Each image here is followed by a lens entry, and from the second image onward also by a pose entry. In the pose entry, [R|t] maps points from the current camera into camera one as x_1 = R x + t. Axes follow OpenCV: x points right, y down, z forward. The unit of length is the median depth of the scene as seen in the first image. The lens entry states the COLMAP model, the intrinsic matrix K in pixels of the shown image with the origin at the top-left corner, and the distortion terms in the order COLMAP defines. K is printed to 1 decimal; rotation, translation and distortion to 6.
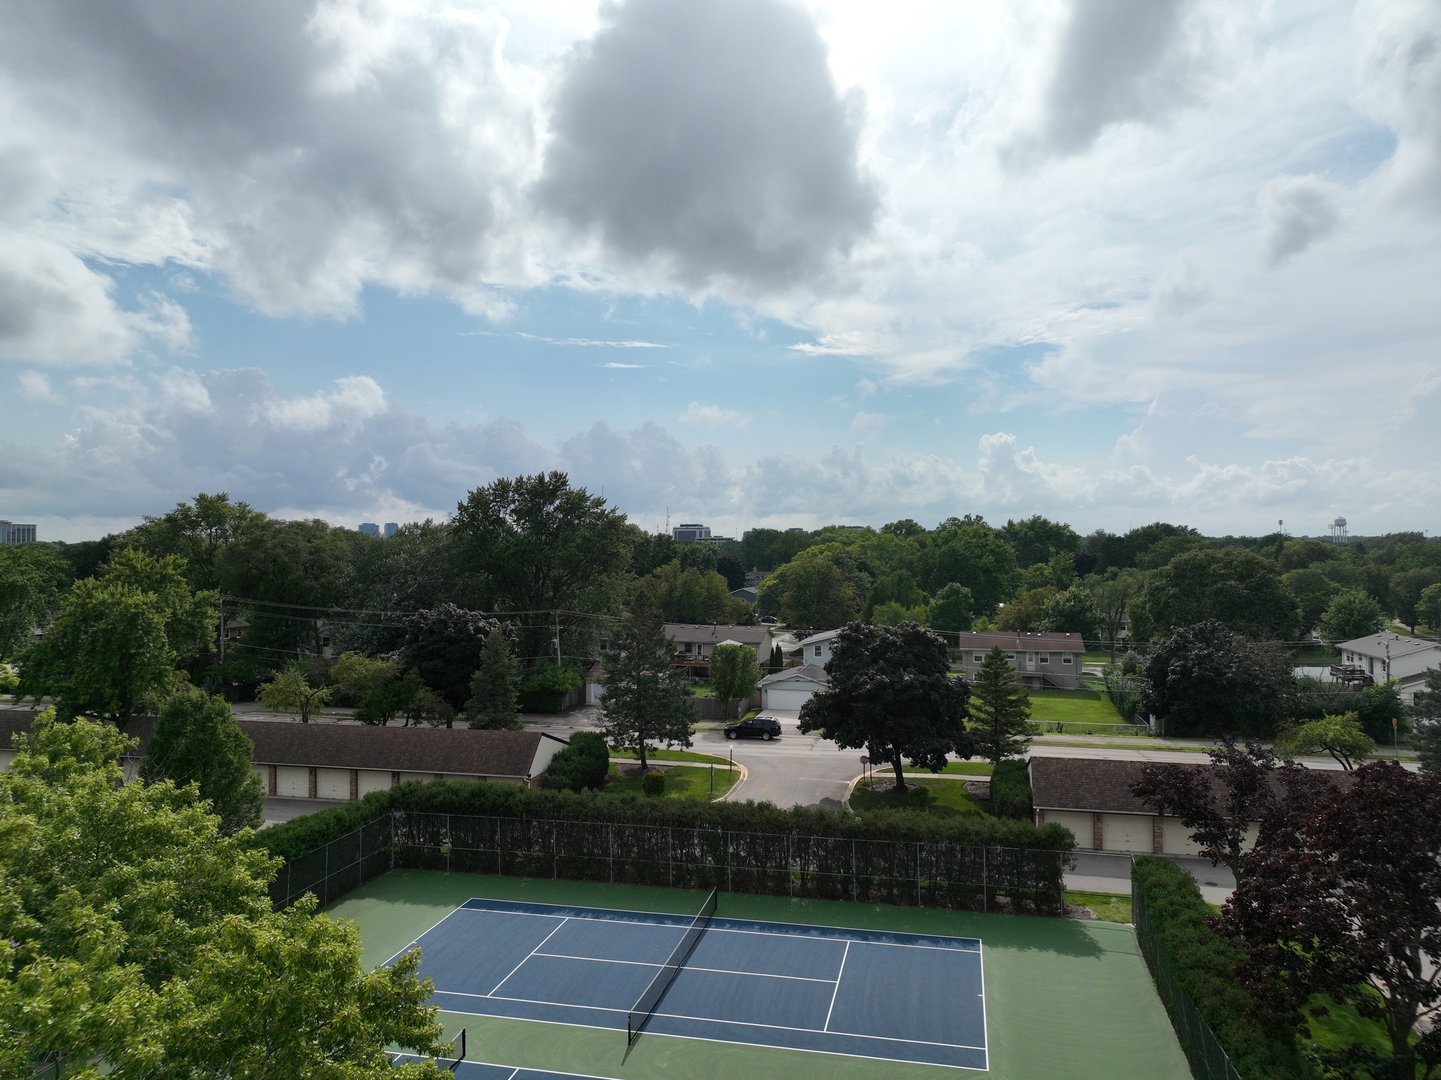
lens RADIAL K [[1011.6, 0, 721.8], [0, 1011.6, 551.4], [0, 0, 1]] dist [-0.000845, 0.012368]
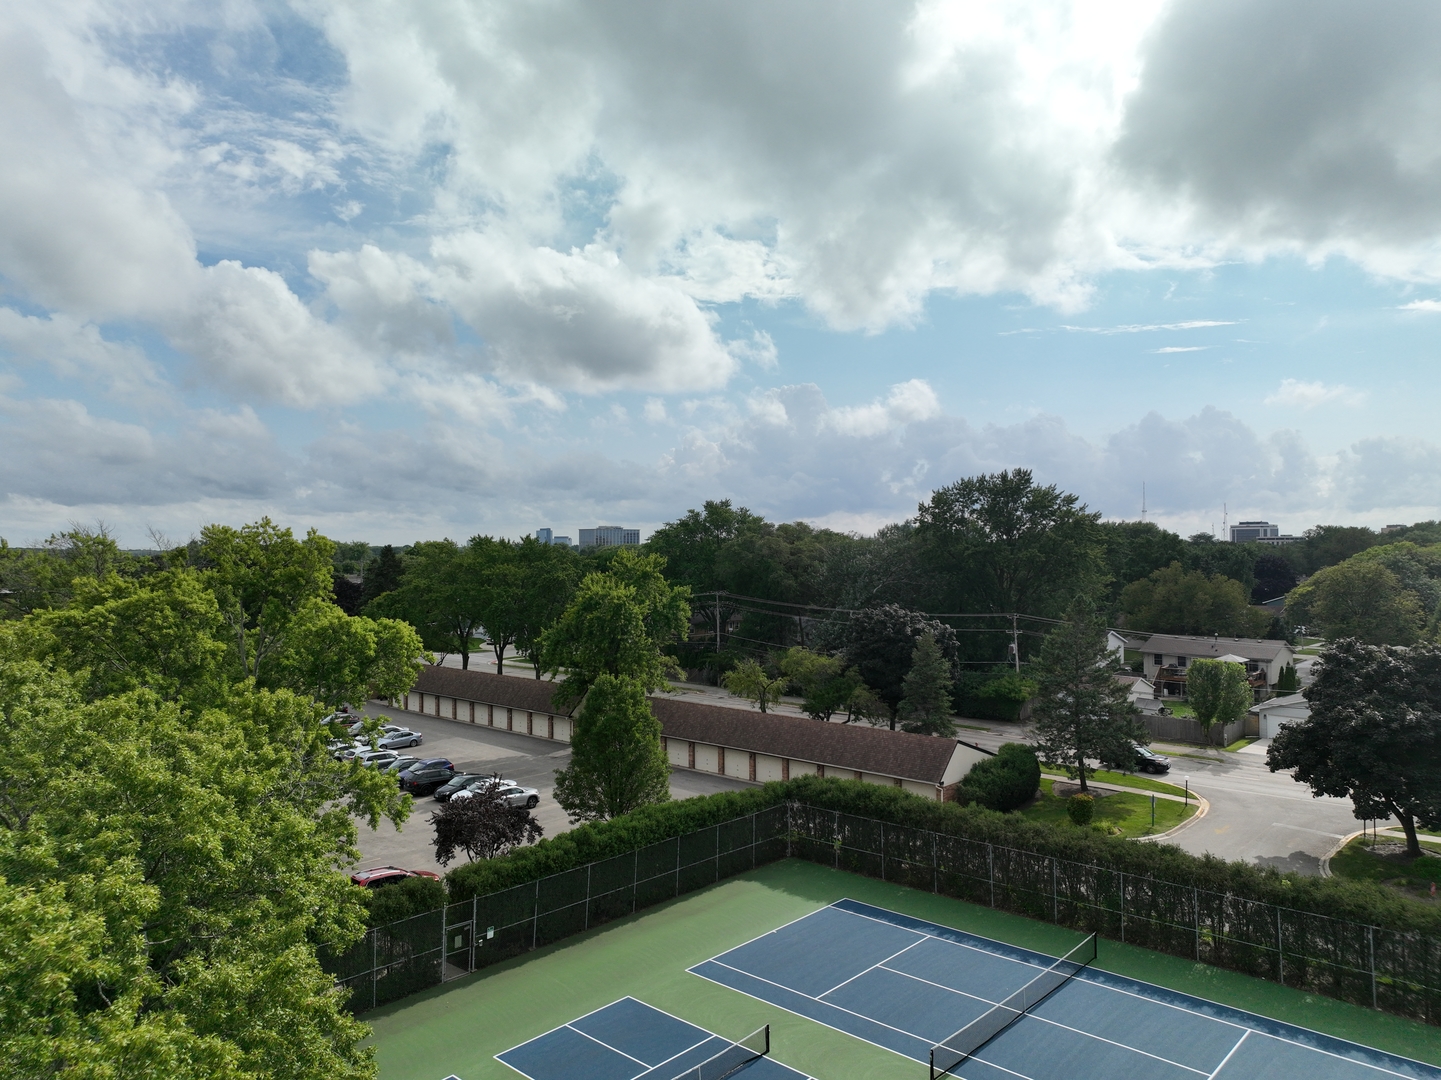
lens RADIAL K [[1011.6, 0, 721.8], [0, 1011.6, 551.4], [0, 0, 1]] dist [-0.000845, 0.012368]
pose [[0.869102, 0.001651, -0.494630, 0.090741], [-0.001825, 0.999998, 0.000130, -0.000825], [0.494630, 0.000790, 0.869103, 0.042442]]
